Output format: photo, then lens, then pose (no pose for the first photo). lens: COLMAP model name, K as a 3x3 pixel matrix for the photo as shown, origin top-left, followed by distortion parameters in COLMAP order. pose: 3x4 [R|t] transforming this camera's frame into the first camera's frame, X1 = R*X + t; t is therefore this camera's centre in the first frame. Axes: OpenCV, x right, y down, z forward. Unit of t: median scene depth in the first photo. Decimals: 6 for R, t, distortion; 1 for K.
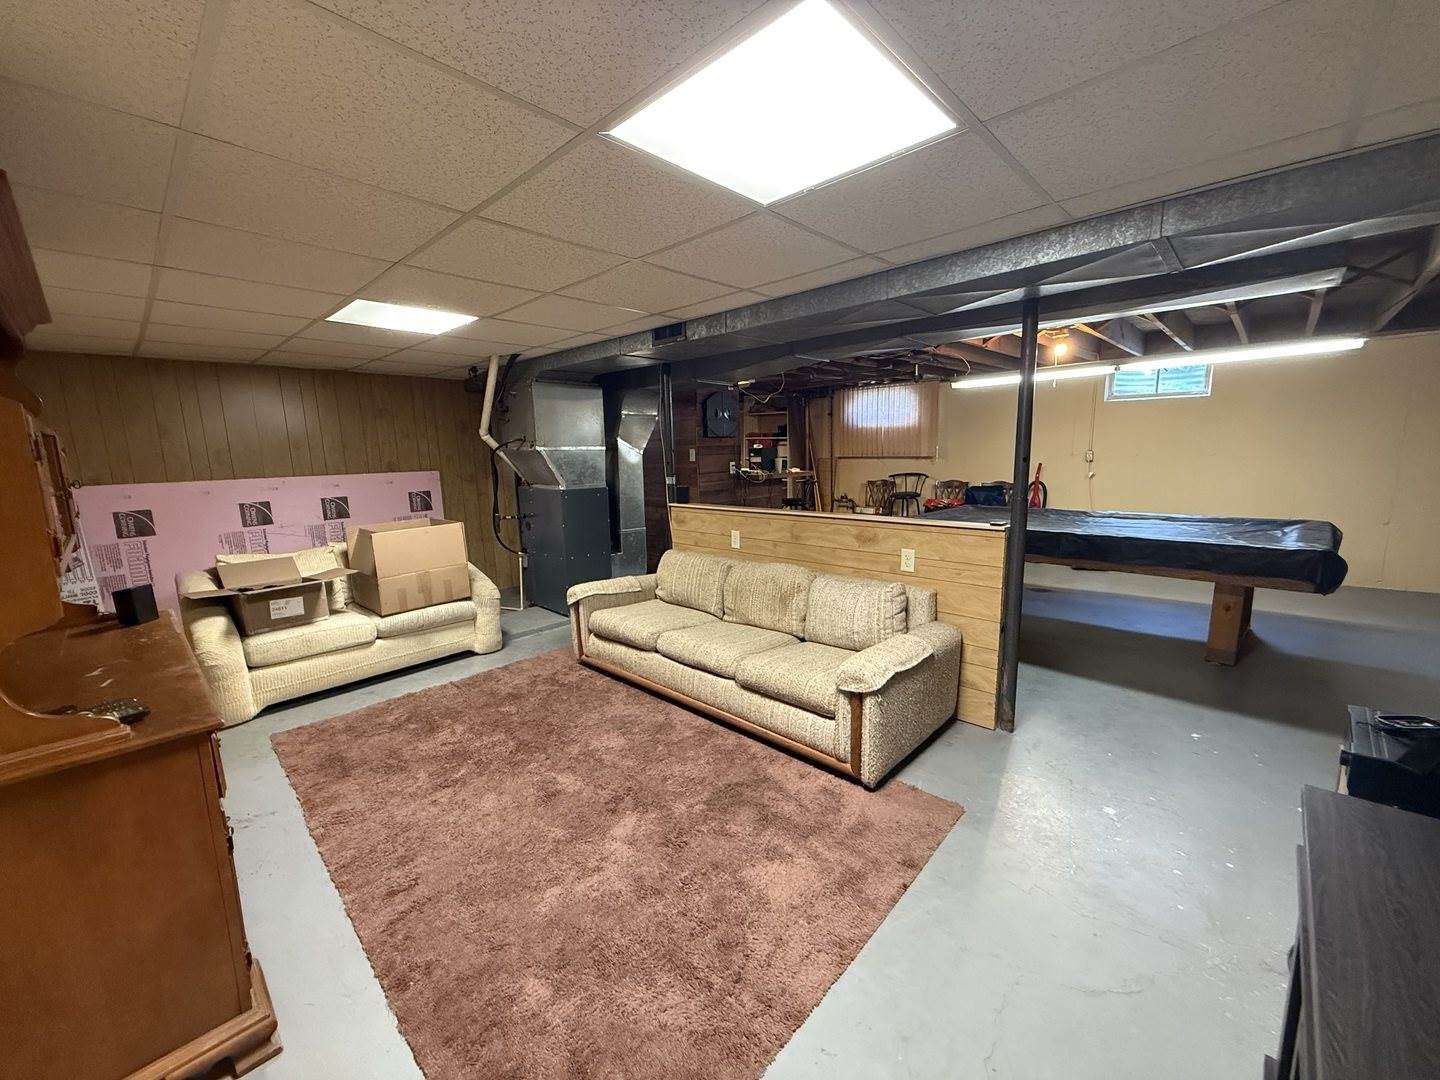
lens RADIAL K [[574.3, 0, 721.1], [0, 574.3, 542.3], [0, 0, 1]] dist [0.000706, -0.000006]
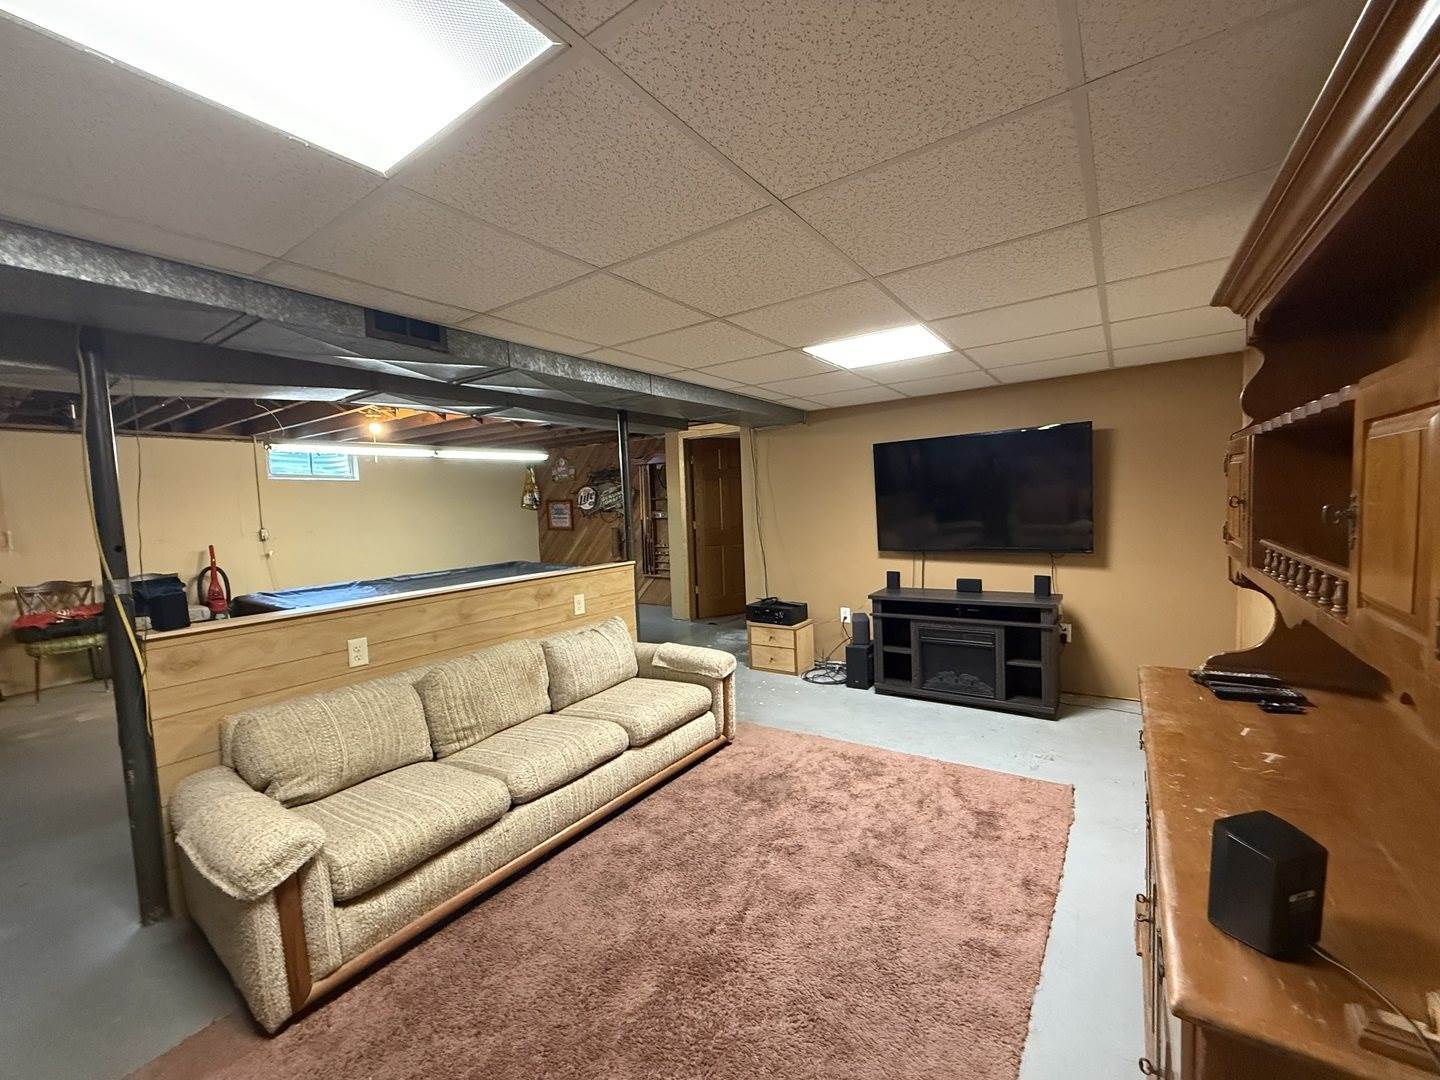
lens RADIAL K [[574.3, 0, 720.3], [0, 574.3, 540.2], [0, 0, 1]] dist [0.000706, -0.000006]
pose [[-0.148616, -0.032936, 0.988346, -0.720752], [0.197854, 0.978247, 0.062350, -0.094197], [-0.968900, 0.204814, -0.138866, 0.731782]]
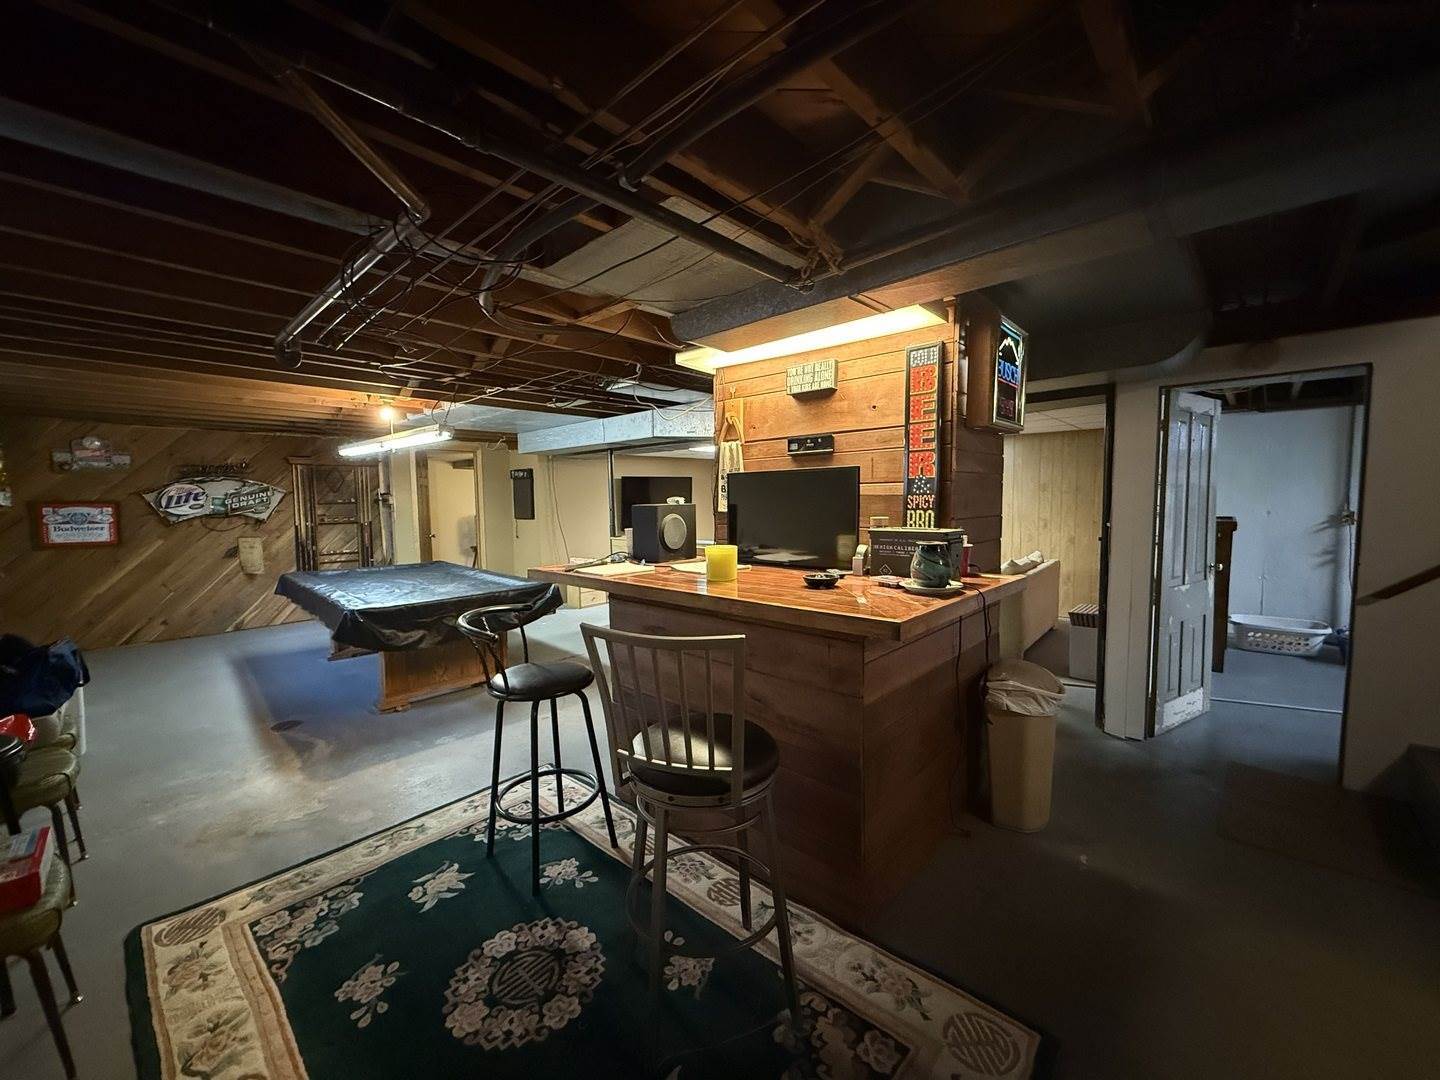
lens RADIAL K [[574.3, 0, 720.2], [0, 574.3, 541.3], [0, 0, 1]] dist [0.000706, -0.000006]
pose [[-0.999022, 0.043410, -0.008395, 0.054457], [0.040262, 0.971644, 0.232997, -0.422974], [0.018272, 0.232431, -0.972441, 2.550160]]
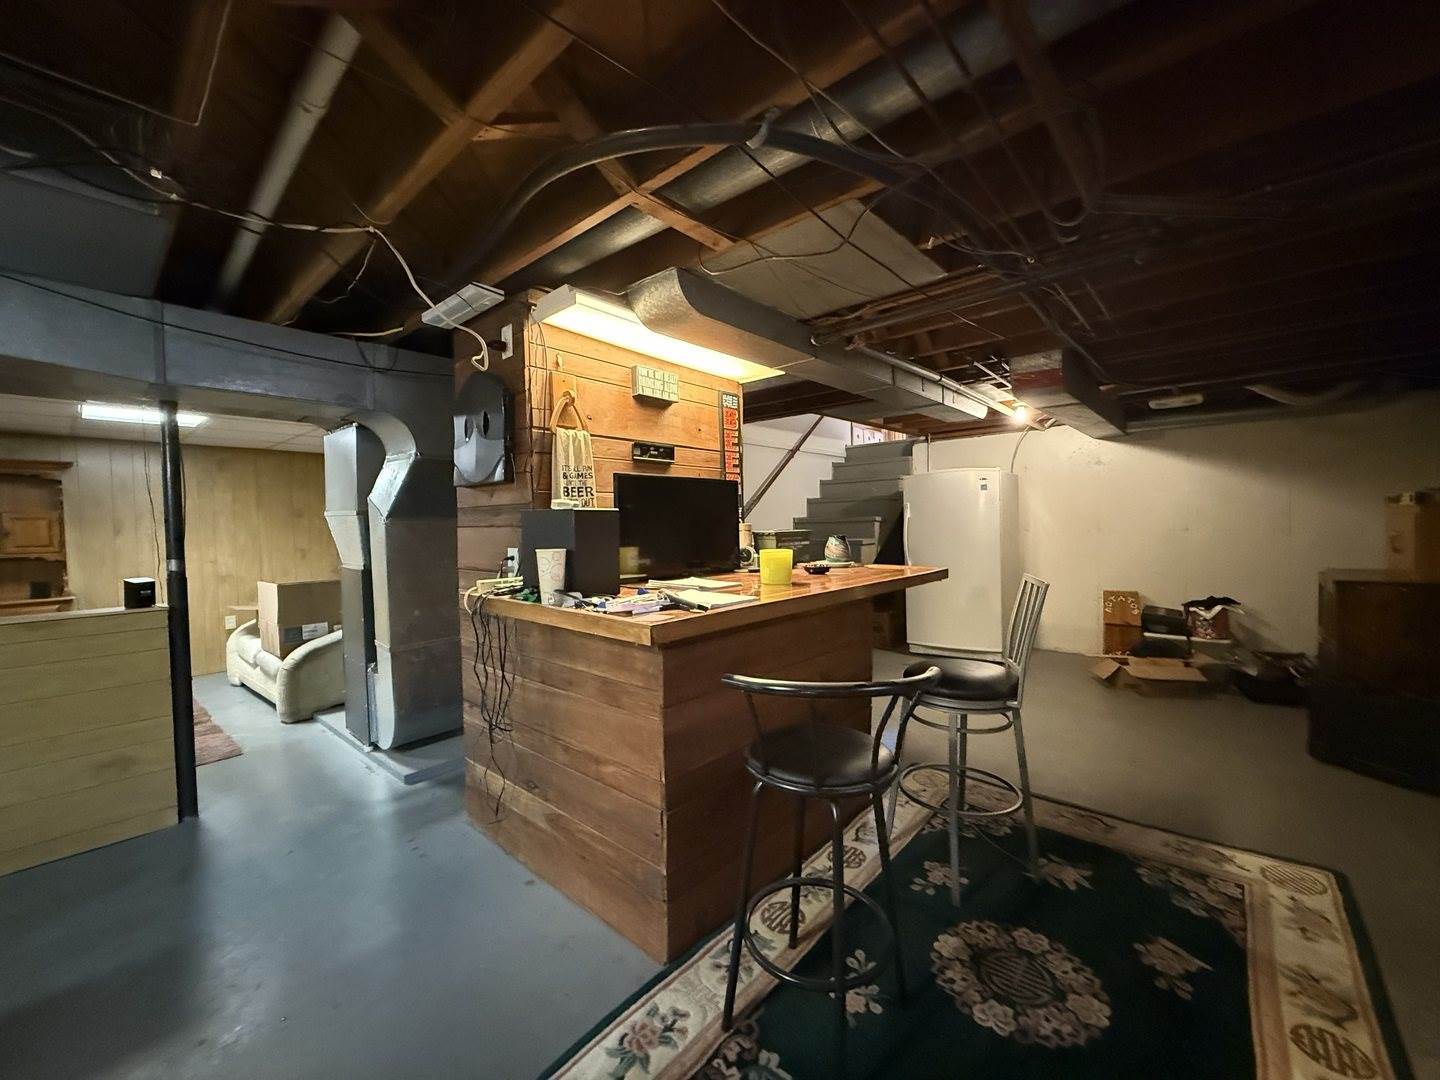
lens RADIAL K [[574.3, 0, 726.4], [0, 574.3, 537.3], [0, 0, 1]] dist [0.000706, -0.000006]
pose [[0.043818, 0.054879, -0.997531, 0.656902], [-0.145804, 0.988150, 0.047958, -0.308617], [0.988343, 0.143343, 0.051300, 1.865276]]
